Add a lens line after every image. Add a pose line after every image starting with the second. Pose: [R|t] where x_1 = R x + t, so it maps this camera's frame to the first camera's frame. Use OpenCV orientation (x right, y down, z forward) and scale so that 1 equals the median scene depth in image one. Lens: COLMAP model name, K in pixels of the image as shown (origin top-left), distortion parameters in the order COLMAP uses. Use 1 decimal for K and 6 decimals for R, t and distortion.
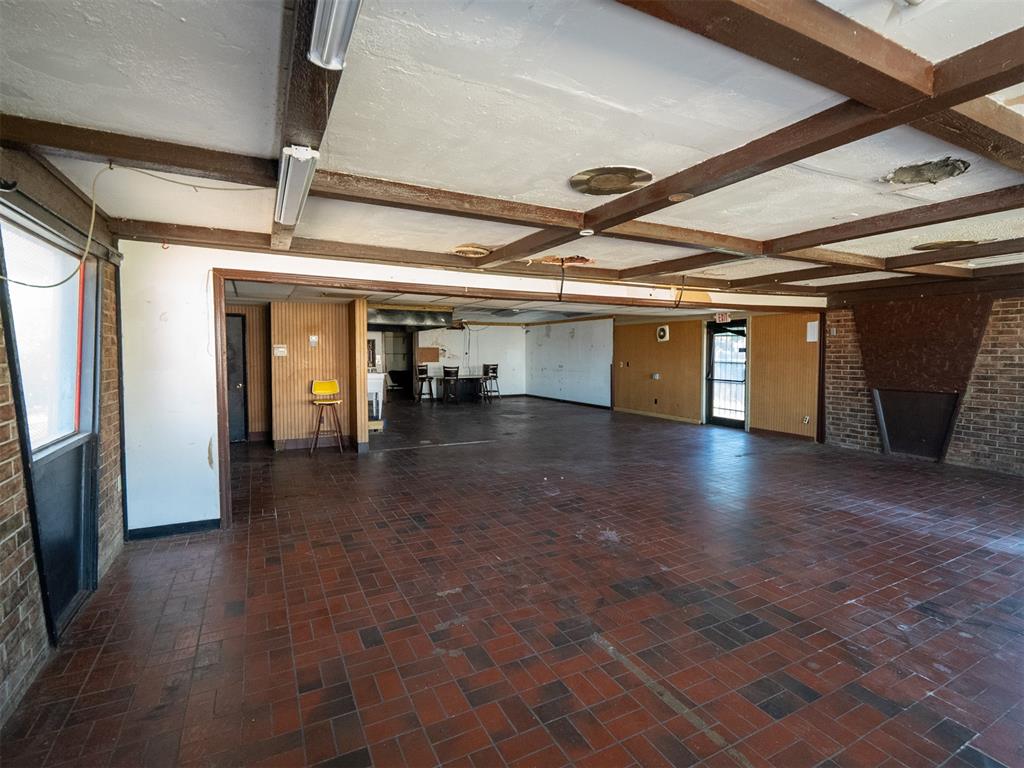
lens RADIAL K [[503.1, 0, 518.7], [0, 503.1, 375.0], [0, 0, 1]] dist [-0.001786, -0.000977]
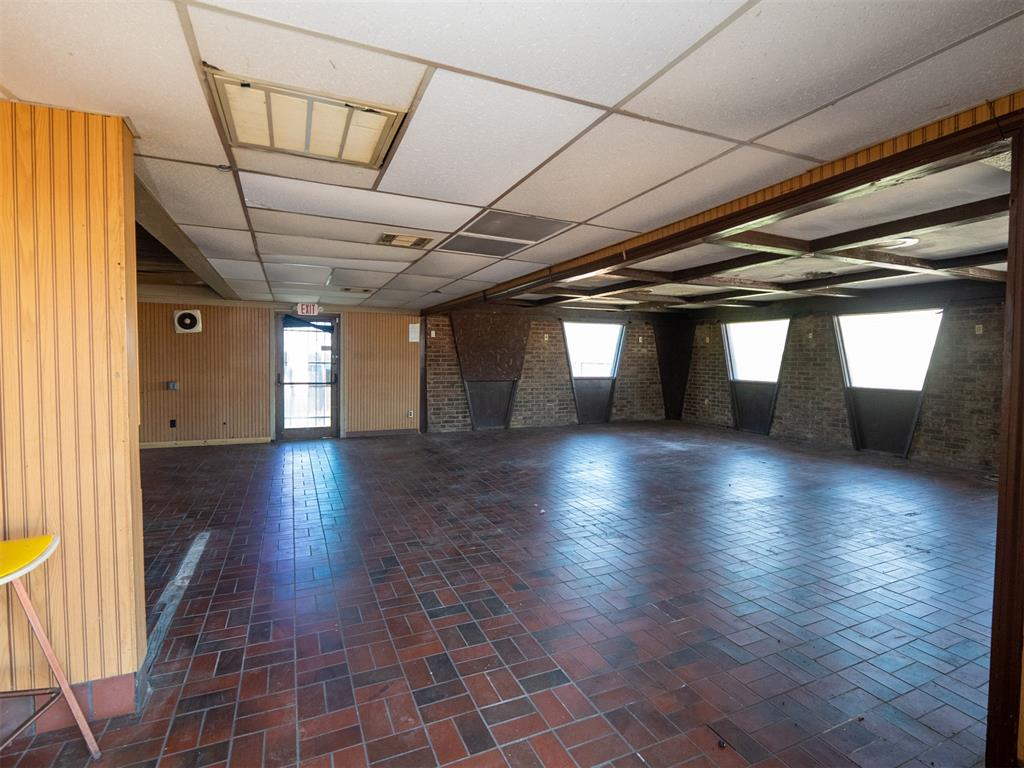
lens RADIAL K [[503.1, 0, 518.7], [0, 503.1, 375.0], [0, 0, 1]] dist [-0.001786, -0.000977]
pose [[0.046124, -0.028902, 0.998518, -0.431054], [0.039001, 0.998871, 0.027111, -0.013066], [-0.998174, 0.037693, 0.047199, 0.620546]]
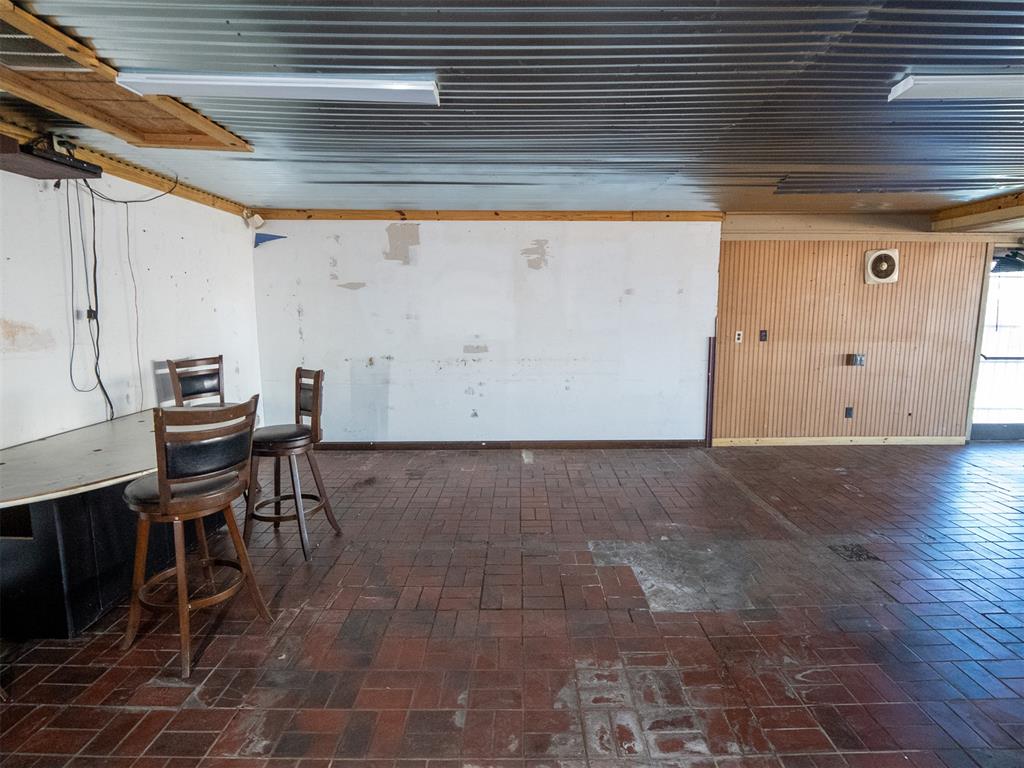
lens RADIAL K [[503.1, 0, 518.7], [0, 503.1, 375.0], [0, 0, 1]] dist [-0.001786, -0.000977]
pose [[0.445180, -0.116030, 0.887892, -0.333066], [0.042454, 0.993189, 0.108504, -0.055557], [-0.894434, -0.010609, 0.447074, 1.280796]]
